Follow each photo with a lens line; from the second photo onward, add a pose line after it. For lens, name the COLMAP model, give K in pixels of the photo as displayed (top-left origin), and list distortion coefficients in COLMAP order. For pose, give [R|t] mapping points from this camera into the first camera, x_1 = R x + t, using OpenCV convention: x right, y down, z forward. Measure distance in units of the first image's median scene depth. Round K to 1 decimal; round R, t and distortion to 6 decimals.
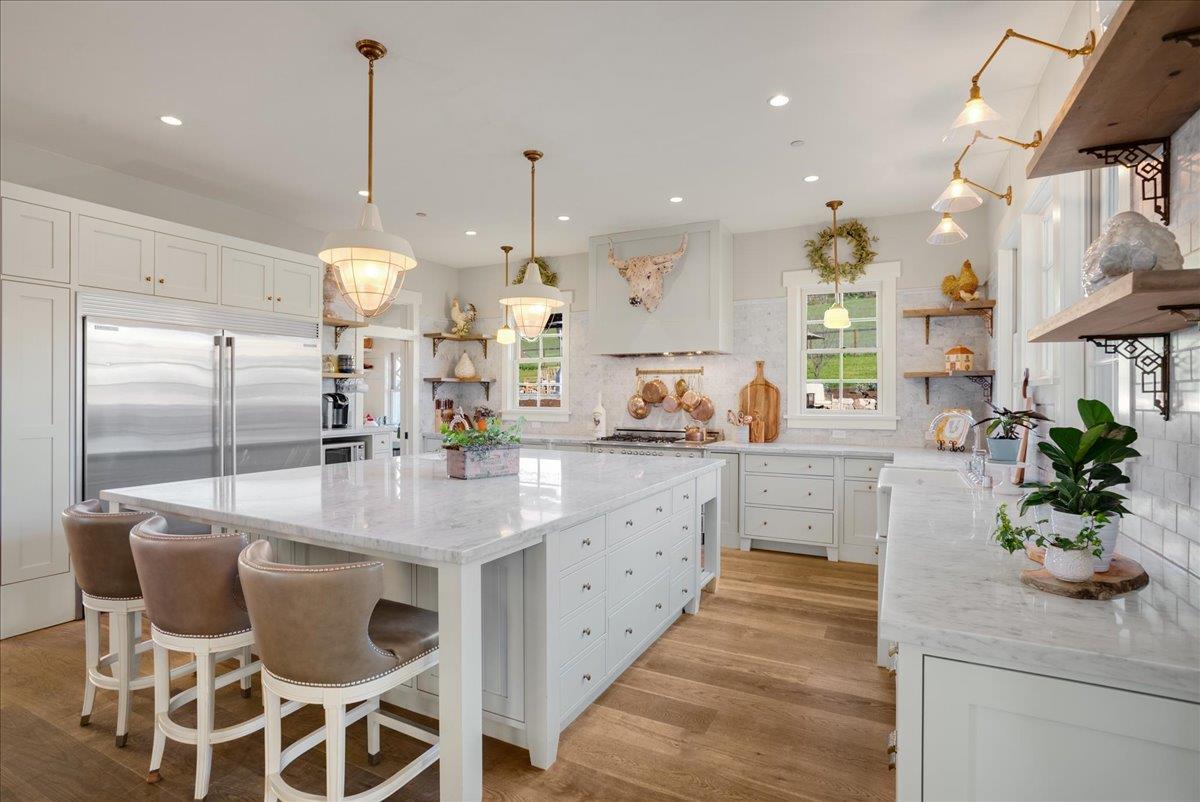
lens RADIAL K [[619.1, 0, 600.0], [0, 619.1, 401.0], [0, 0, 1]] dist [-0.001857, -0.000082]
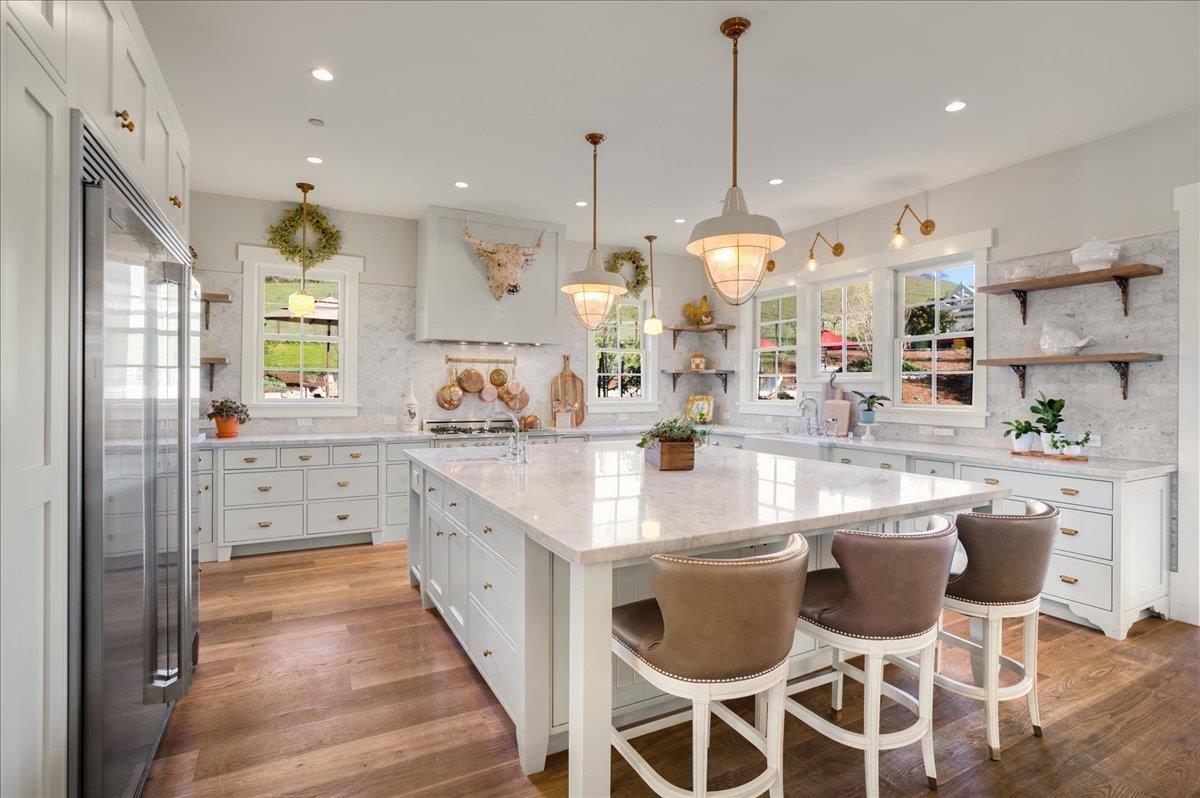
lens RADIAL K [[595.2, 0, 626.5], [0, 595.2, 394.6], [0, 0, 1]] dist [-0.013181, 0.000052]
pose [[0.568150, -0.007406, 0.822892, -0.545946], [-0.001247, 0.999951, 0.009860, -0.003058], [-0.822924, -0.006628, 0.568112, 0.276610]]
